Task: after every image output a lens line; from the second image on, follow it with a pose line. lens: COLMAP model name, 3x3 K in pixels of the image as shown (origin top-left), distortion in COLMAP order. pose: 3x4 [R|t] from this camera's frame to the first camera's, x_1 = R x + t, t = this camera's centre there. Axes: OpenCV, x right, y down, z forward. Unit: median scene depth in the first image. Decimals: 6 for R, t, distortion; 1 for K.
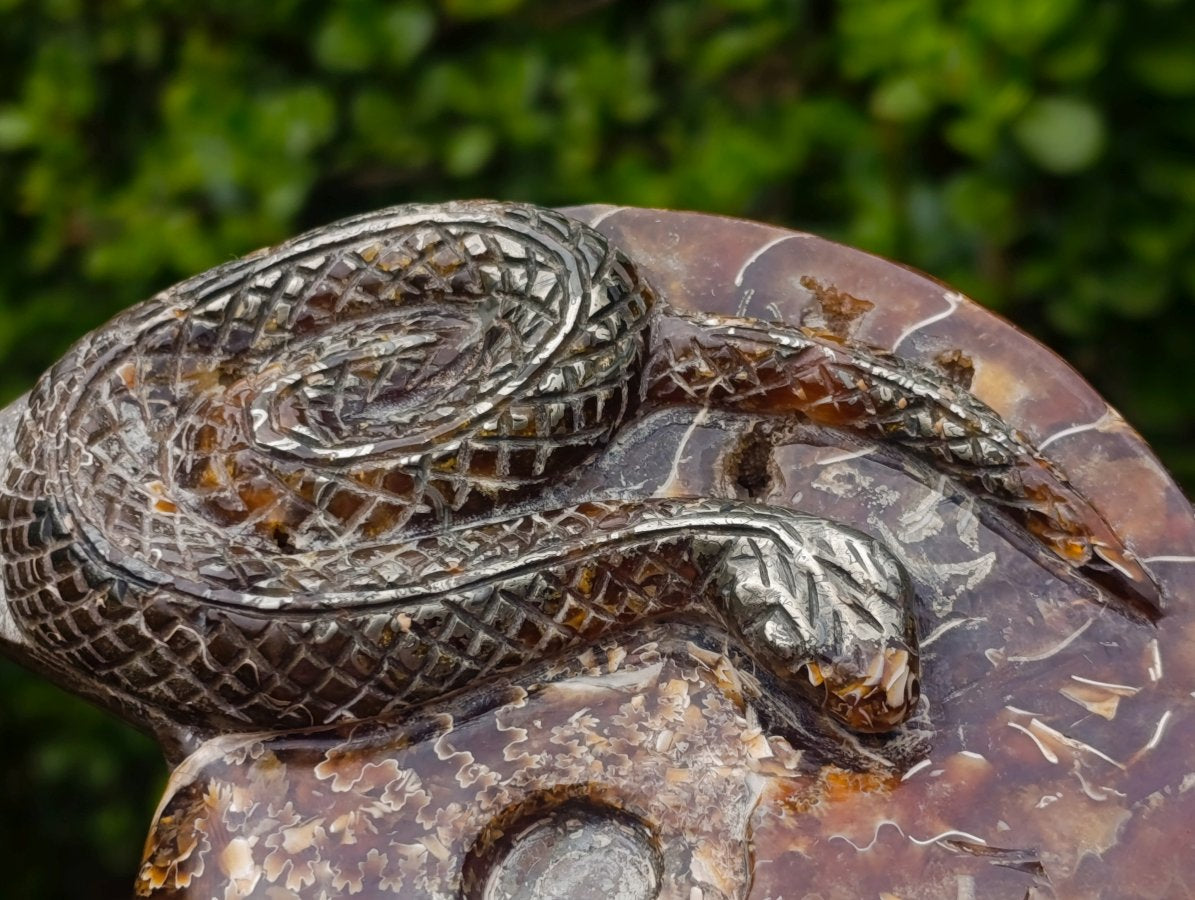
lens RADIAL K [[3508.9, 0, 599.6], [0, 3508.9, 388.8], [0, 0, 1]] dist [0.298875, -1.093321]
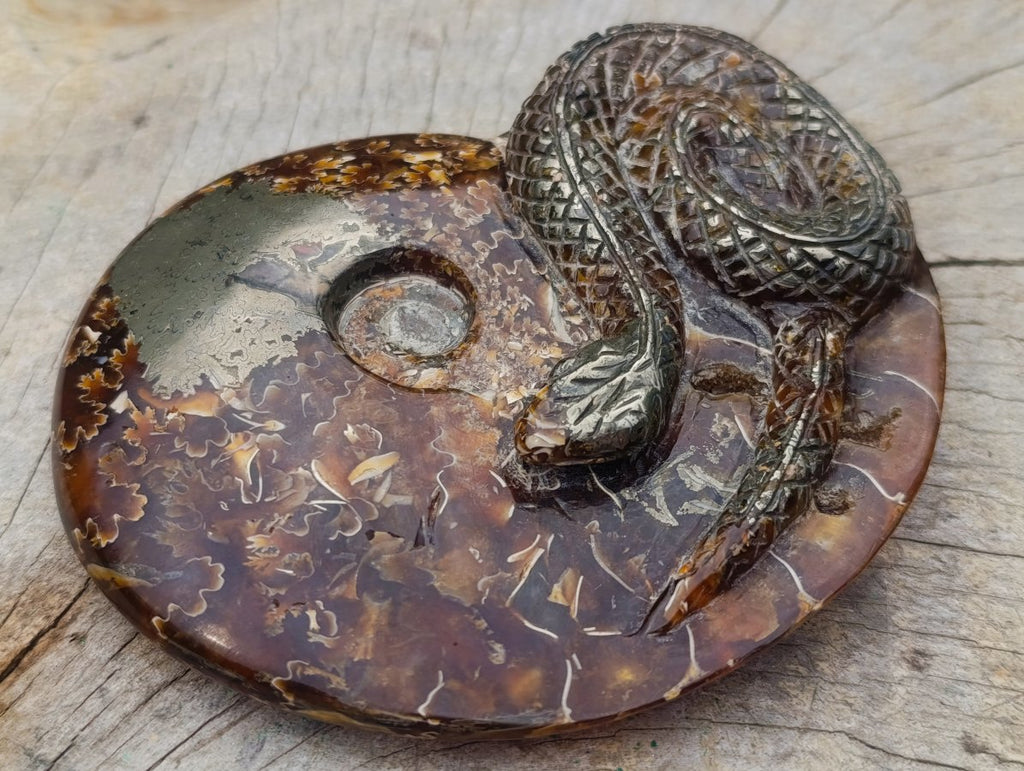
lens RADIAL K [[1470.2, 0, 512.0], [0, 1470.2, 385.5], [0, 0, 1]] dist [0.285135, -1.747957]
pose [[0.075733, 0.830777, -0.551430, 0.383754], [-0.843486, 0.348310, 0.408915, -0.154433], [0.531786, 0.434155, 0.727127, 0.534041]]
